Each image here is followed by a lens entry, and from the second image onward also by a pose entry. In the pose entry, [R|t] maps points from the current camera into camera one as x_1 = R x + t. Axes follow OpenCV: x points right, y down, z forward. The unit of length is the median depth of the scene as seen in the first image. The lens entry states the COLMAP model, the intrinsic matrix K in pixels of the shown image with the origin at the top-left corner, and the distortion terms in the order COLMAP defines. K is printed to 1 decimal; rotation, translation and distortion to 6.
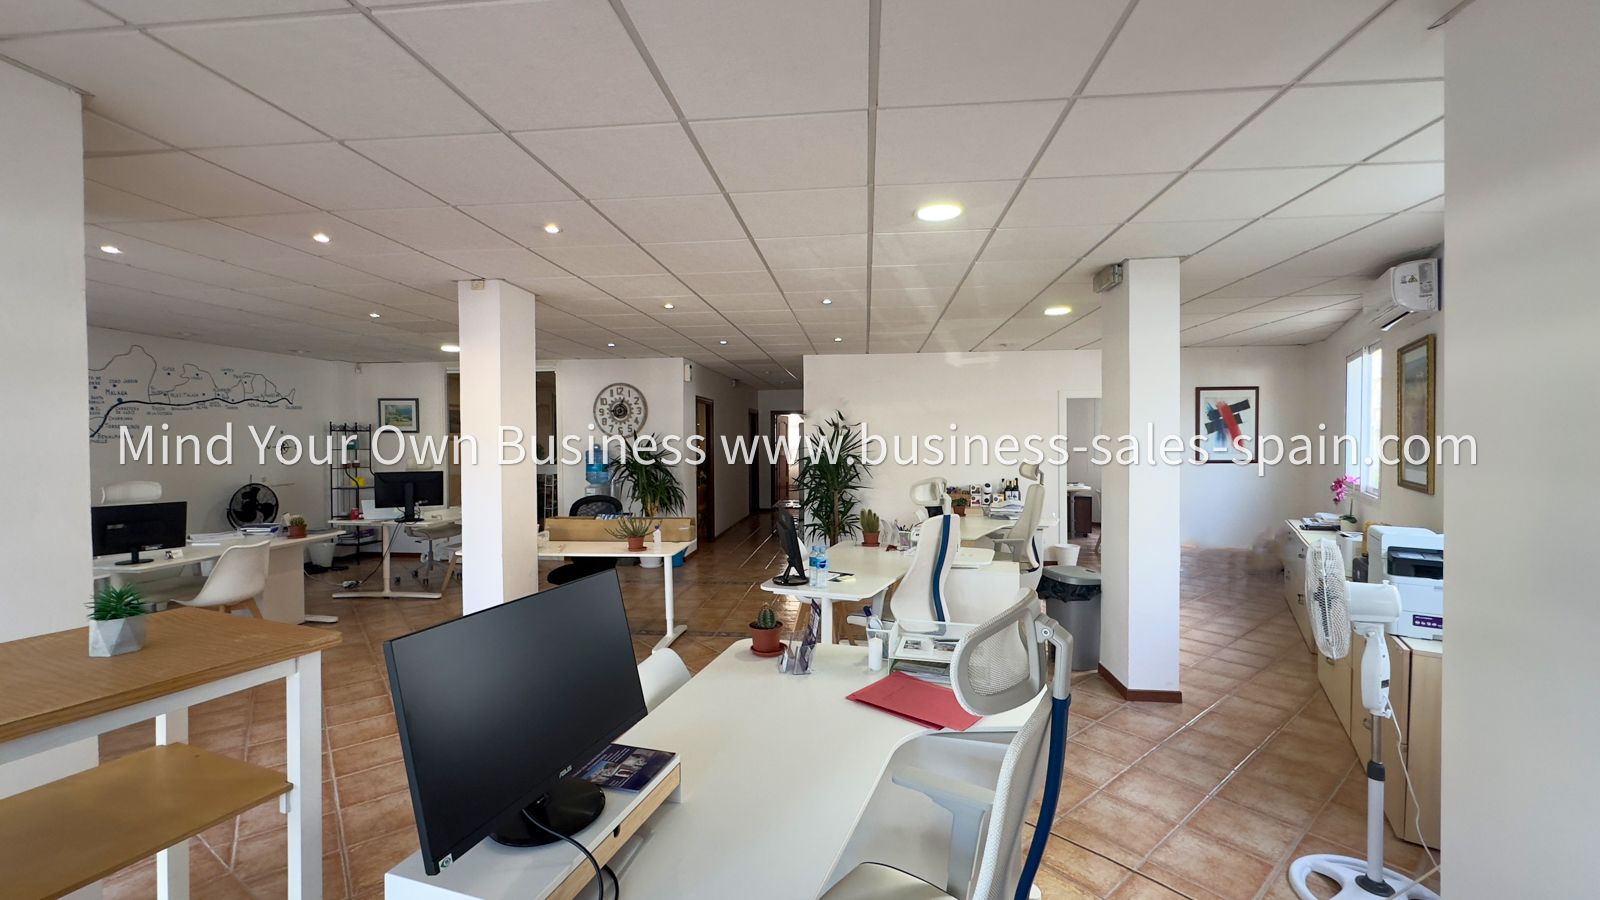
lens RADIAL K [[635.9, 0, 804.8], [0, 635.9, 449.8], [0, 0, 1]] dist [-0.005758, 0.000957]
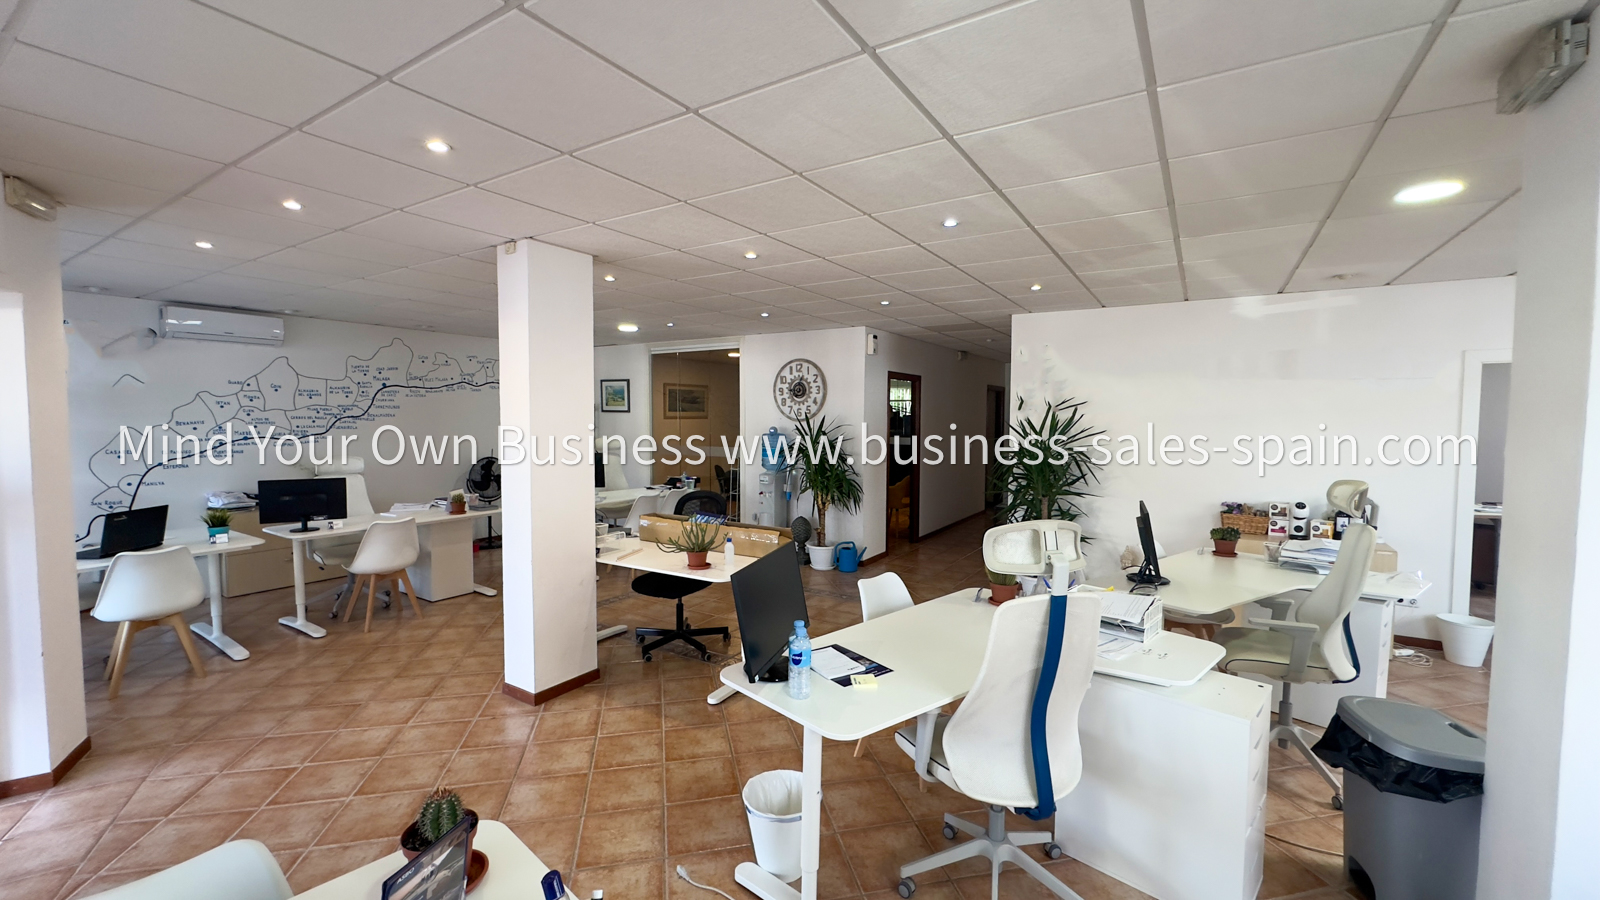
lens RADIAL K [[635.9, 0, 804.8], [0, 635.9, 448.2], [0, 0, 1]] dist [-0.005758, 0.000957]
pose [[0.891851, 0.034620, -0.451002, 0.130076], [-0.019005, 0.999054, 0.039108, -0.015836], [0.451929, -0.026307, 0.891666, 0.218906]]
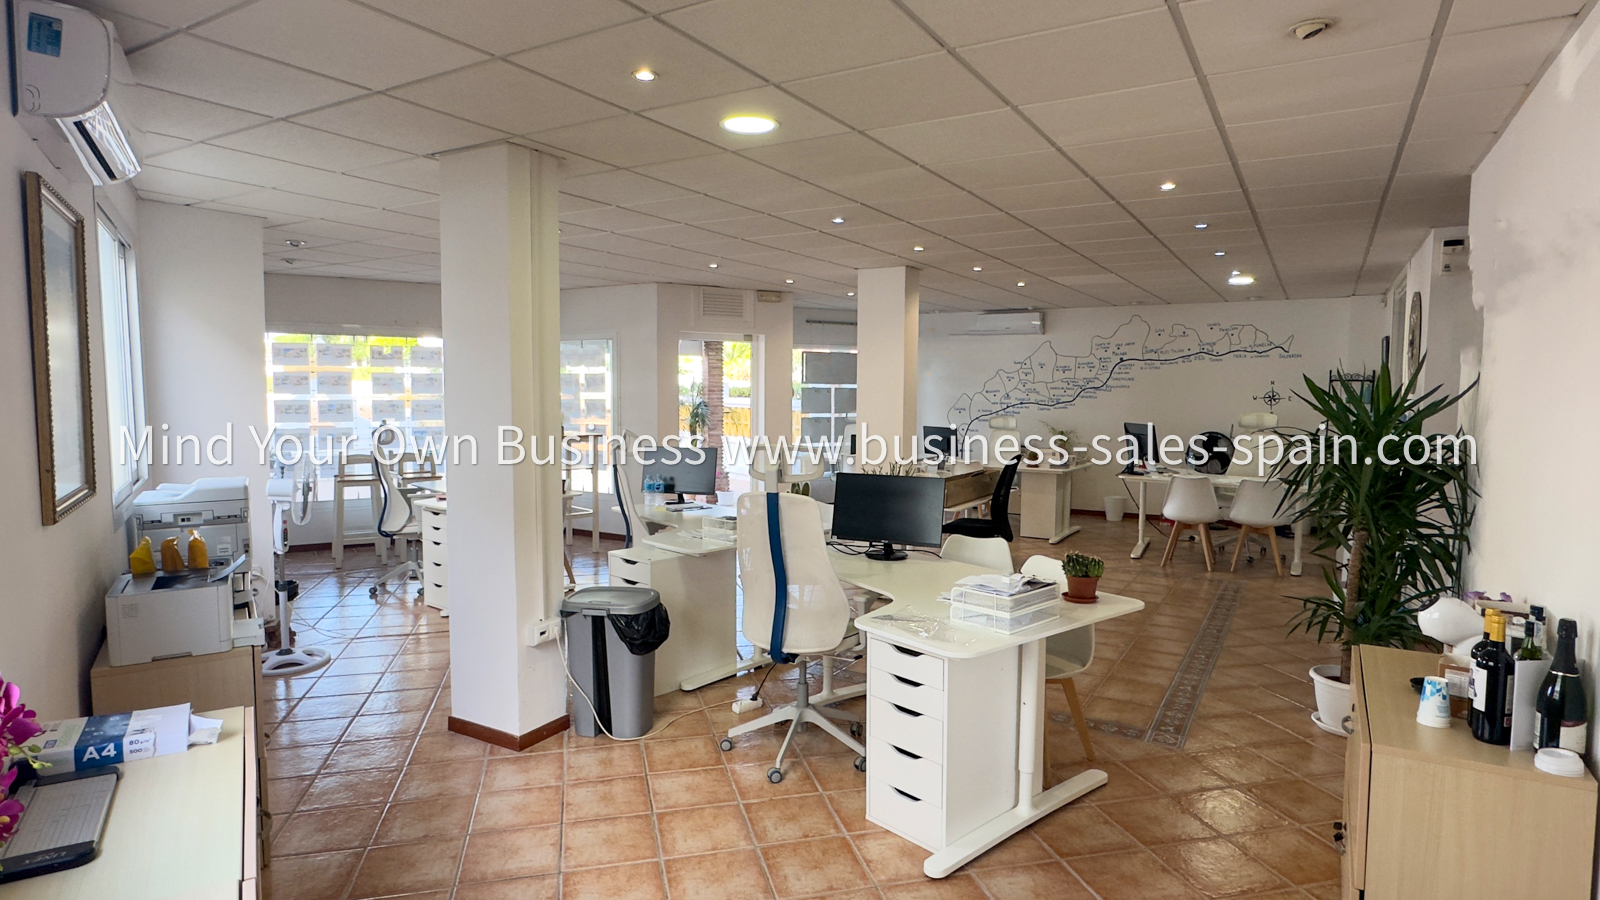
lens RADIAL K [[878.1, 0, 791.8], [0, 878.1, 447.0], [0, 0, 1]] dist [0.003327, 0.000146]
pose [[-0.432586, 0.081507, -0.897901, 0.670525], [-0.011693, 0.995314, 0.095983, -0.048585], [0.901517, 0.052020, -0.429606, 0.897029]]
